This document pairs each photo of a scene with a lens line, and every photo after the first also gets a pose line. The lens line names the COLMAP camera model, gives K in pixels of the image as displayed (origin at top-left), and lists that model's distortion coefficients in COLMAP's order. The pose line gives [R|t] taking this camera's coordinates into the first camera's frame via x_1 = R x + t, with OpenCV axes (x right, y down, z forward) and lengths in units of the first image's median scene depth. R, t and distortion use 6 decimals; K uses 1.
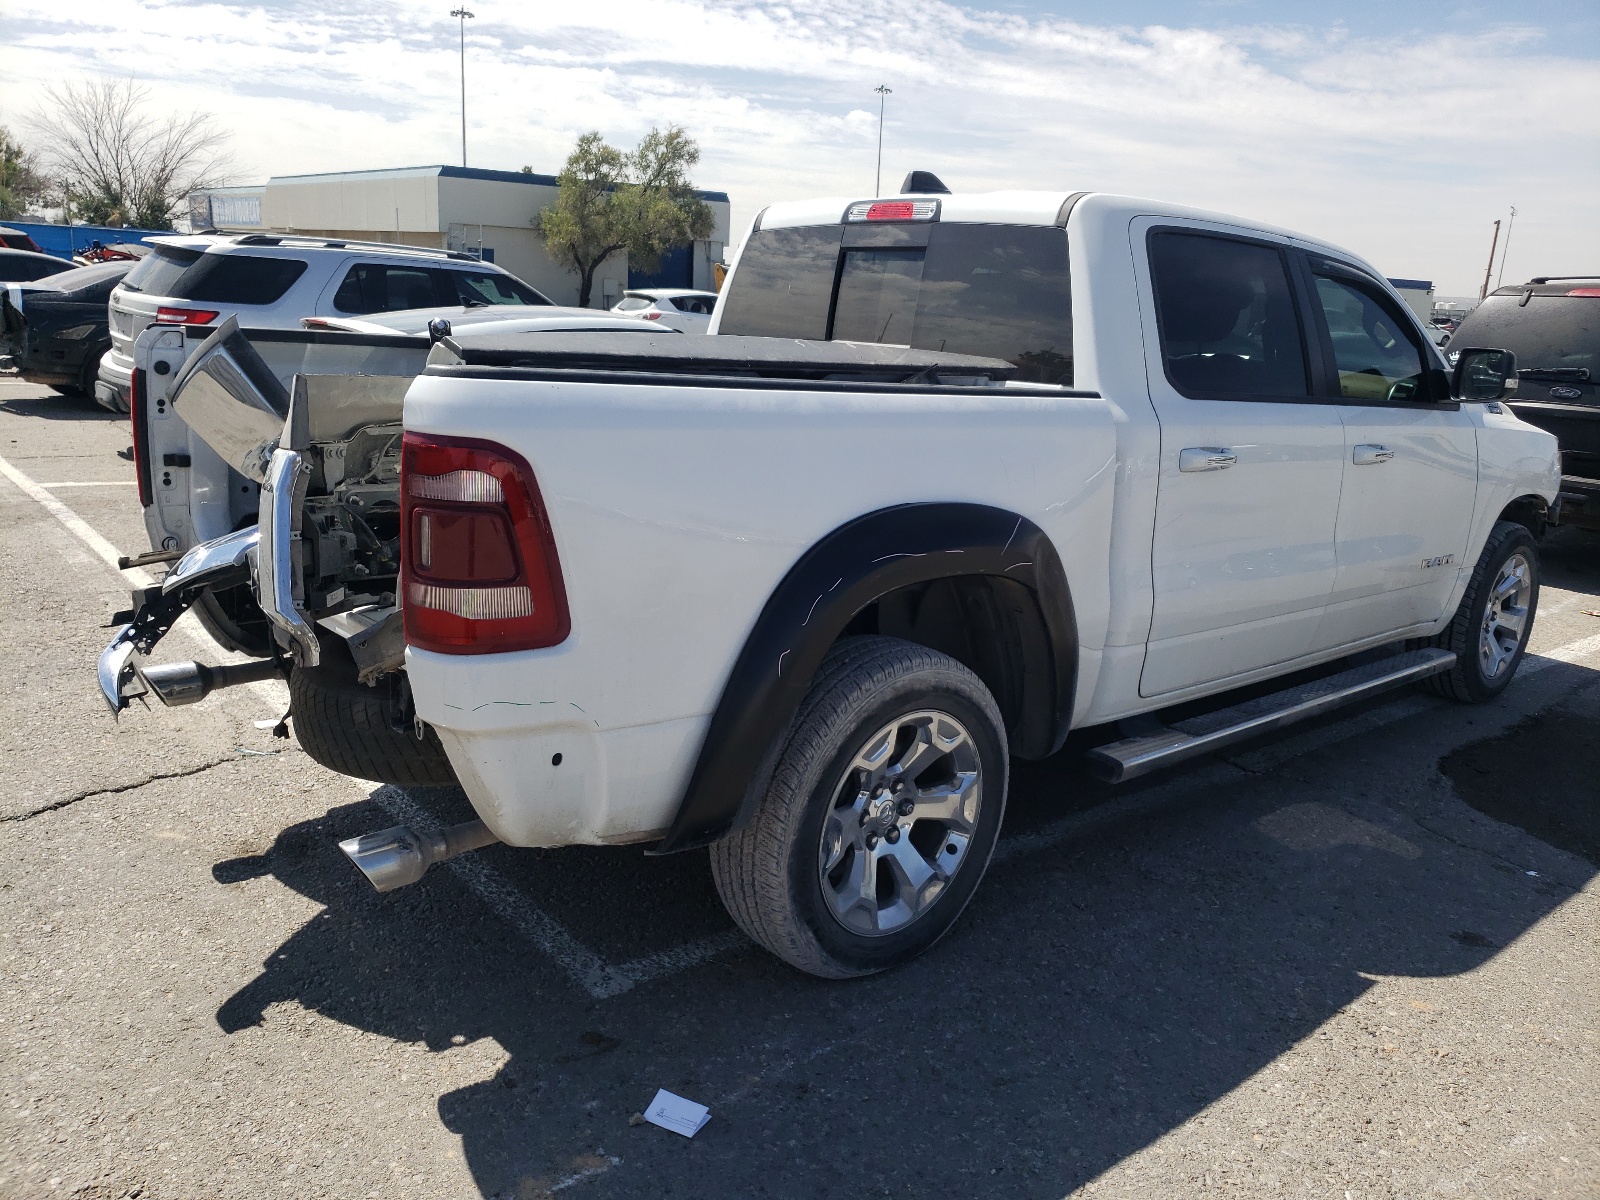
lens RADIAL K [[1243.8, 0, 800.0], [0, 1243.8, 600.0], [0, 0, 1]] dist [-0.002965, 0.041103]
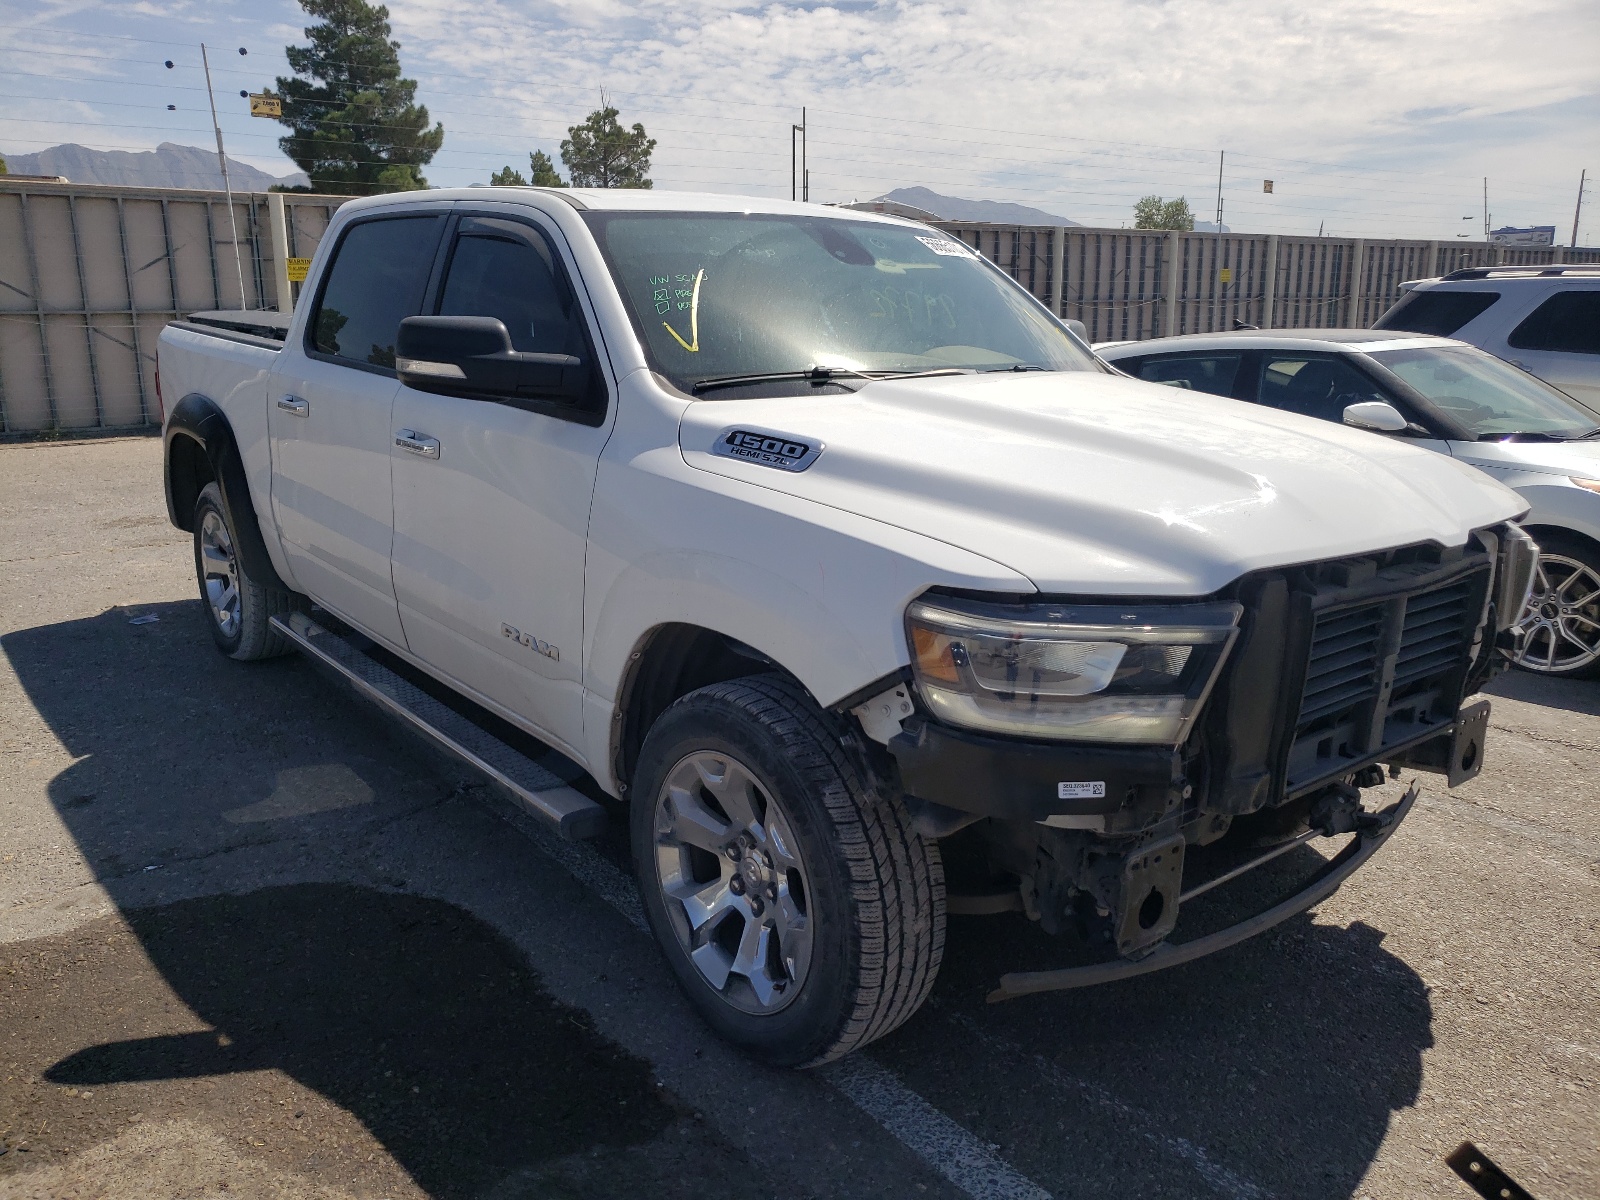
lens RADIAL K [[1243.8, 0, 800.0], [0, 1243.8, 600.0], [0, 0, 1]] dist [-0.002965, 0.041103]
pose [[-0.032396, 0.194798, -0.980308, 1.327592], [-0.256538, 0.946343, 0.196526, -0.254299], [0.965991, 0.257853, 0.019315, 1.287255]]
